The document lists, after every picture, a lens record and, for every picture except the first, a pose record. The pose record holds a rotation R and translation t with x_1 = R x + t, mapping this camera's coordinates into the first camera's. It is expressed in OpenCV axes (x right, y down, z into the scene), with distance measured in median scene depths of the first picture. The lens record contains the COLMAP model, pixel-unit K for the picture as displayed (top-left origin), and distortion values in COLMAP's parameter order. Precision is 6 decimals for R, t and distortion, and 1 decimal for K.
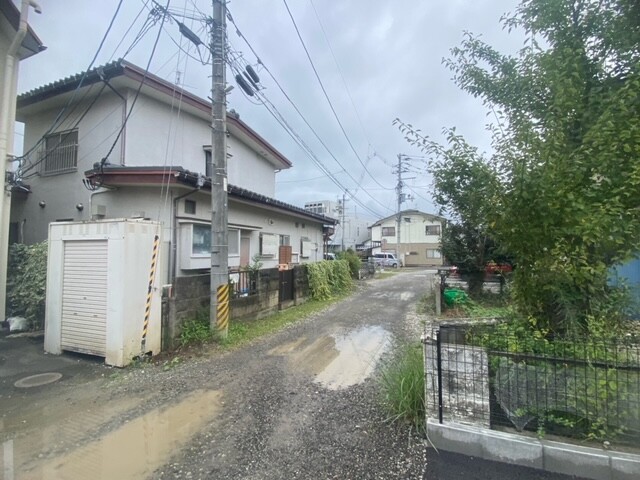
lens RADIAL K [[299.2, 0, 320.5], [0, 299.2, 236.2], [0, 0, 1]] dist [0.031811, -0.031231]
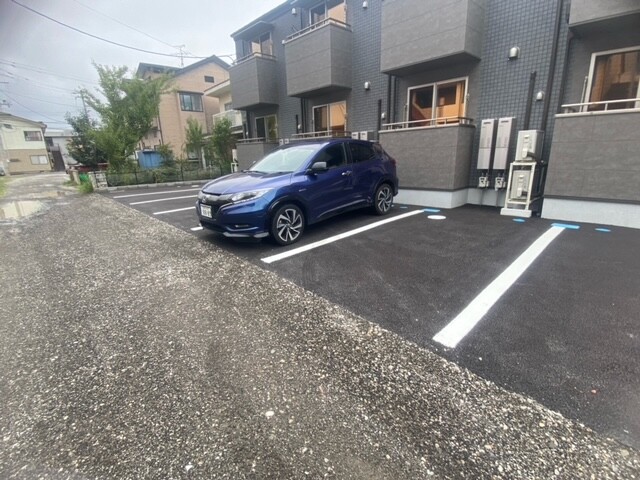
lens RADIAL K [[299.2, 0, 320.5], [0, 299.2, 236.2], [0, 0, 1]] dist [0.031811, -0.031231]
pose [[0.415635, -0.250423, 0.874377, -0.198665], [-0.028350, 0.957315, 0.287653, -0.014373], [-0.909090, -0.144347, 0.390794, -0.333724]]
